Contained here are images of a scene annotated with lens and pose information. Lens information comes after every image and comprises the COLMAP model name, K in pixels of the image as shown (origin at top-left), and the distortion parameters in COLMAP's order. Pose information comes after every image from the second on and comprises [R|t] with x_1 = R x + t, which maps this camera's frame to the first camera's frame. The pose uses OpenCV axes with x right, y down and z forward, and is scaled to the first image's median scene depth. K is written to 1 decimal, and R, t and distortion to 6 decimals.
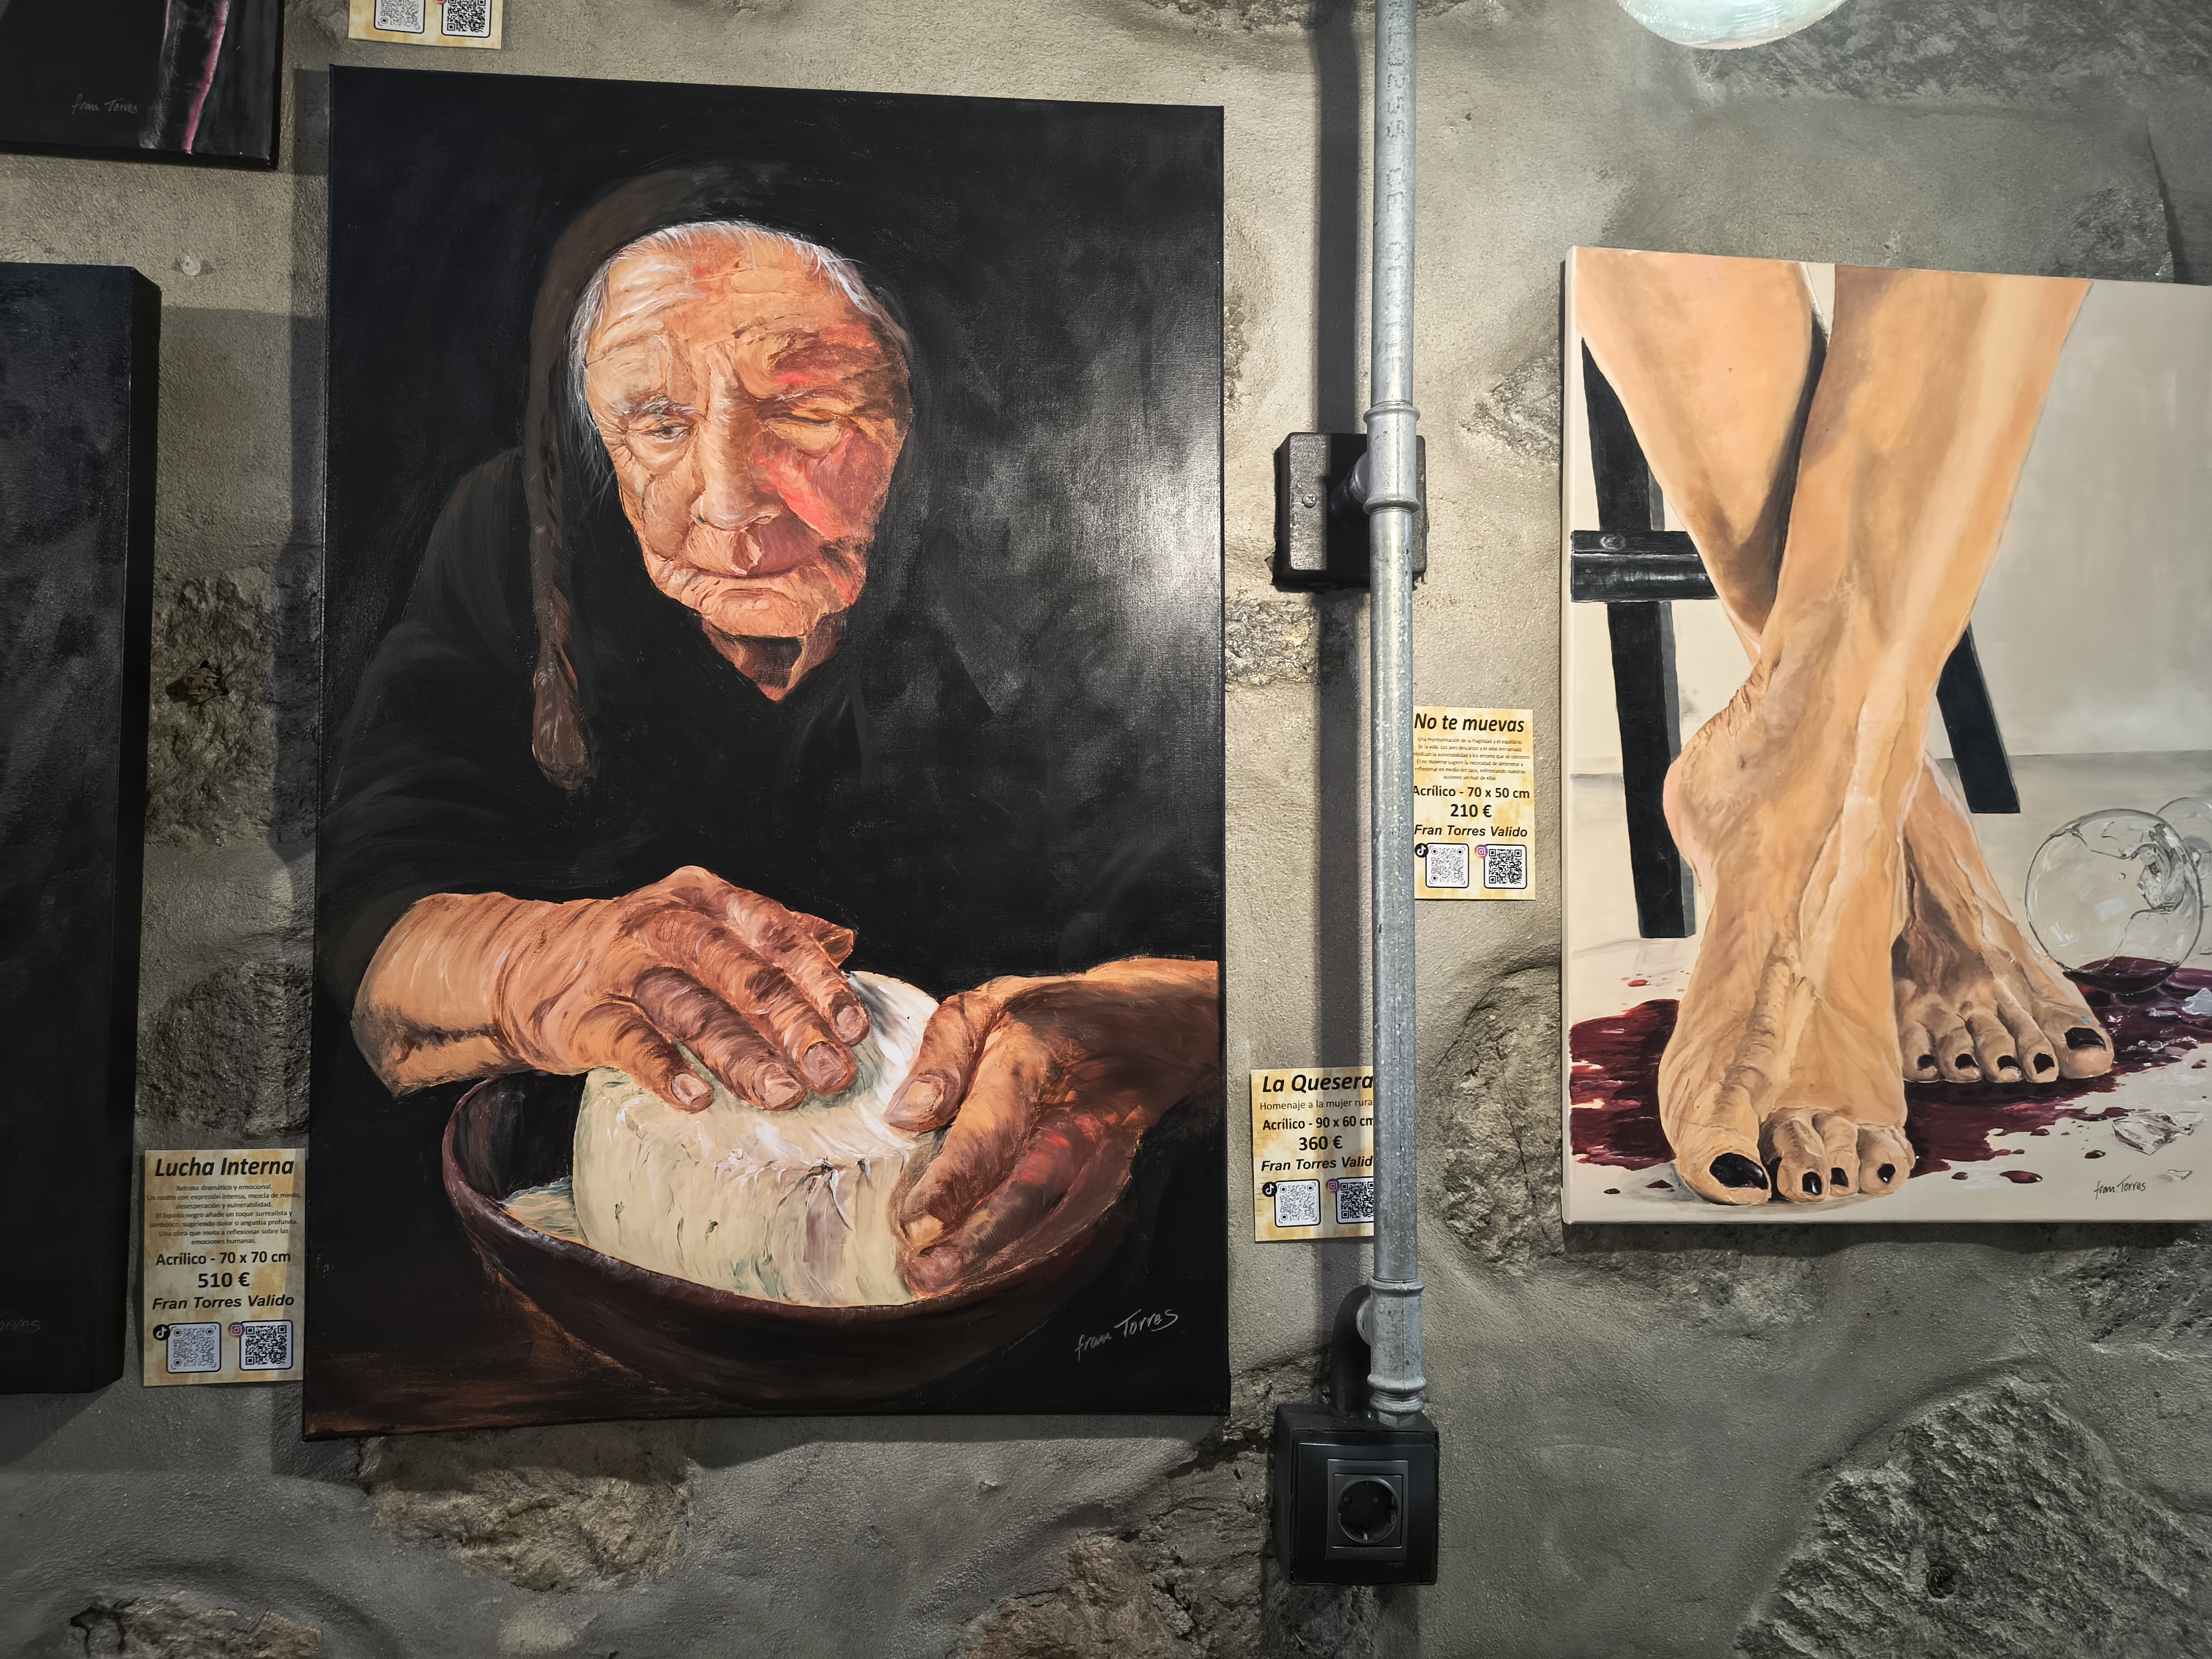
lens RADIAL K [[1364.6, 0, 1106.0], [0, 1364.6, 829.5], [0, 0, 1]] dist [0.033794, -0.028826]
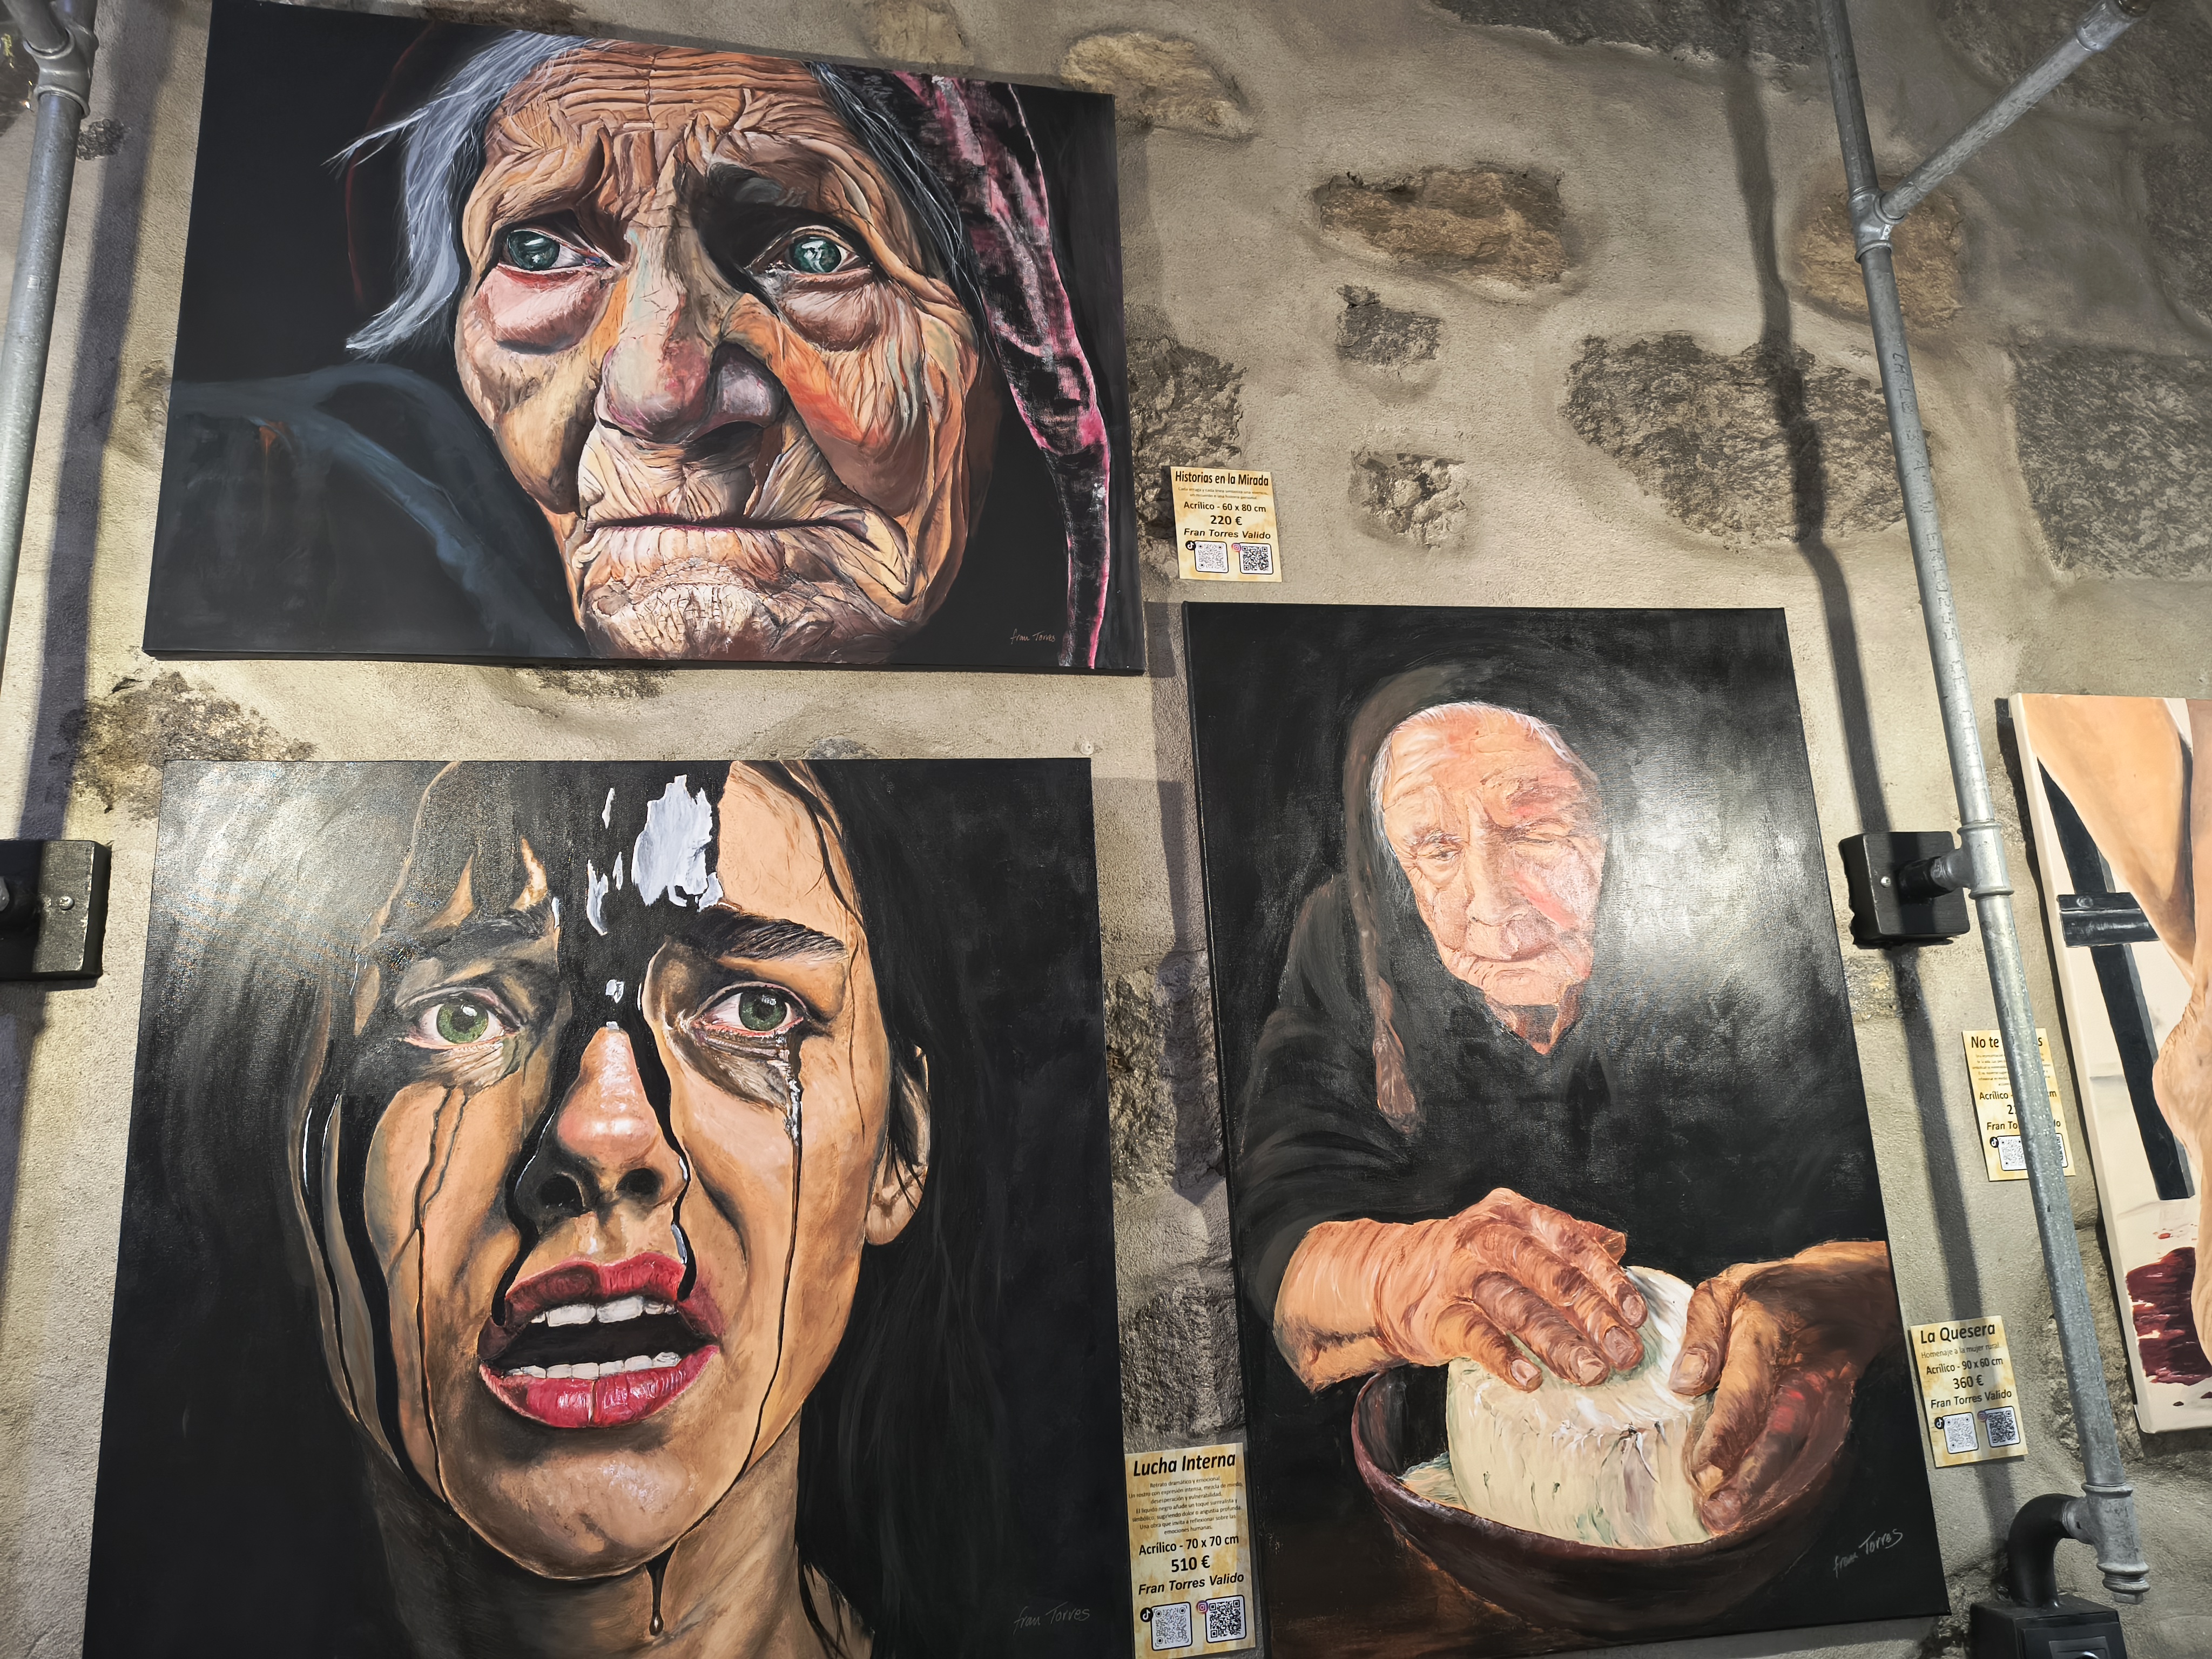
lens RADIAL K [[1364.6, 0, 1106.0], [0, 1364.6, 829.5], [0, 0, 1]] dist [0.033794, -0.028826]
pose [[0.994607, -0.035303, 0.097521, -0.779806], [0.051313, 0.984640, -0.166888, -0.109279], [-0.090132, 0.170992, 0.981141, -0.286930]]
